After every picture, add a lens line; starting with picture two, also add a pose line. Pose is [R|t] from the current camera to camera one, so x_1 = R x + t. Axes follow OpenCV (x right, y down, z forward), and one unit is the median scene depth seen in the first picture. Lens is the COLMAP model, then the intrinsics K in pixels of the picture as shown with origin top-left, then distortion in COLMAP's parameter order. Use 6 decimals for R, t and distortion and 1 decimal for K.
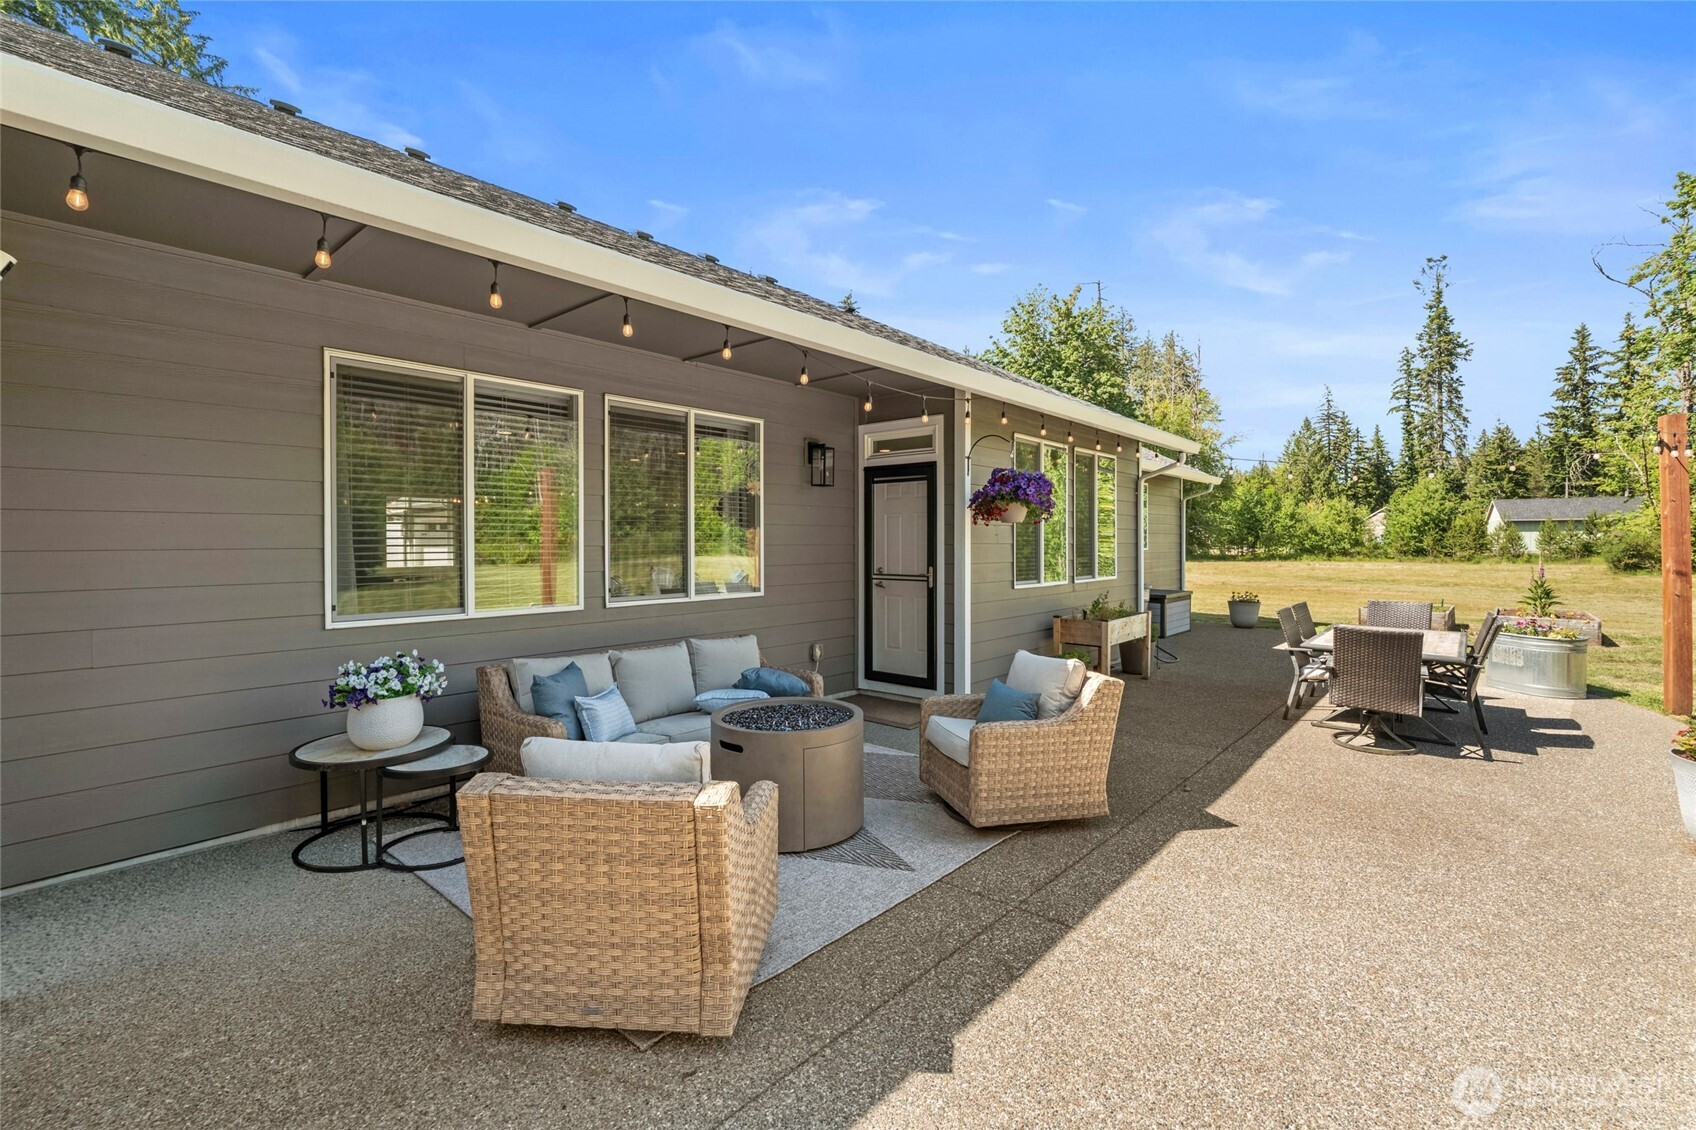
lens RADIAL K [[751.7, 0, 851.5], [0, 751.7, 549.0], [0, 0, 1]] dist [-0.003412, 0.000069]
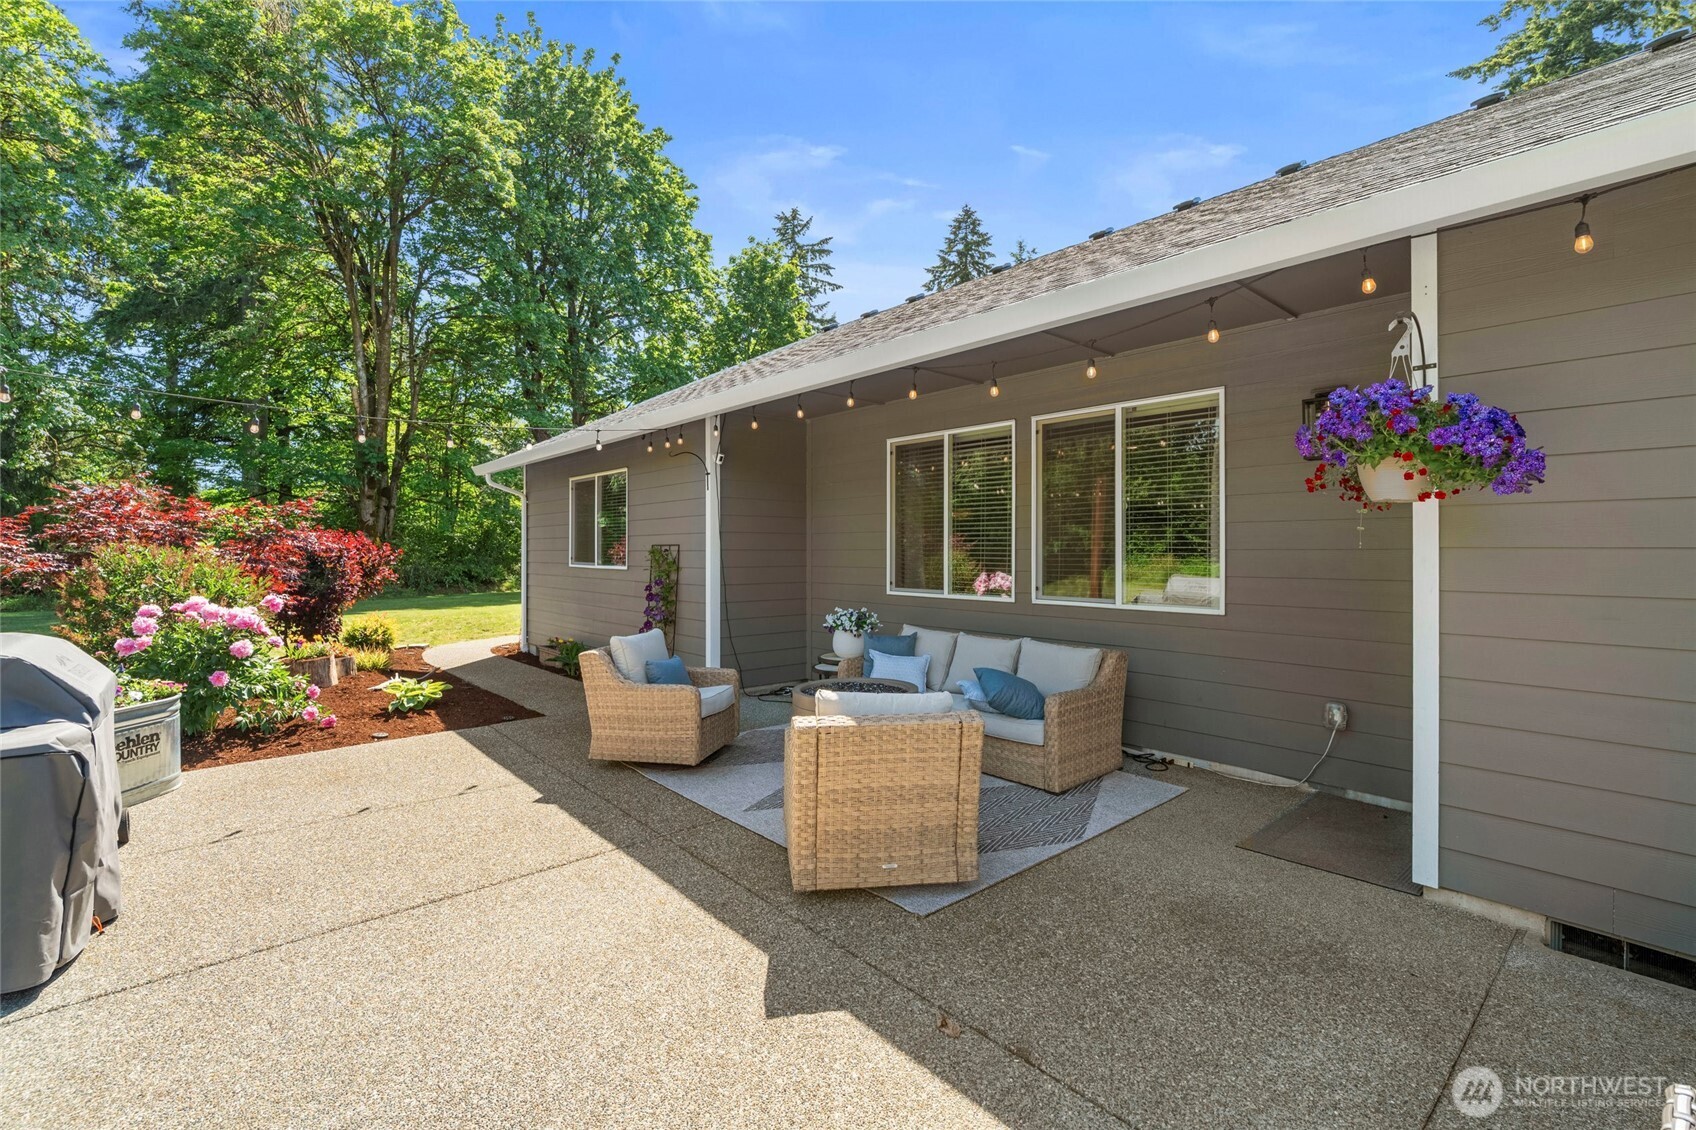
lens RADIAL K [[751.7, 0, 851.5], [0, 751.7, 549.0], [0, 0, 1]] dist [-0.003412, 0.000069]
pose [[-0.138331, 0.003971, -0.990378, 1.281634], [-0.007711, 0.999957, 0.005086, -0.009614], [0.990356, 0.008340, -0.138295, 1.338319]]
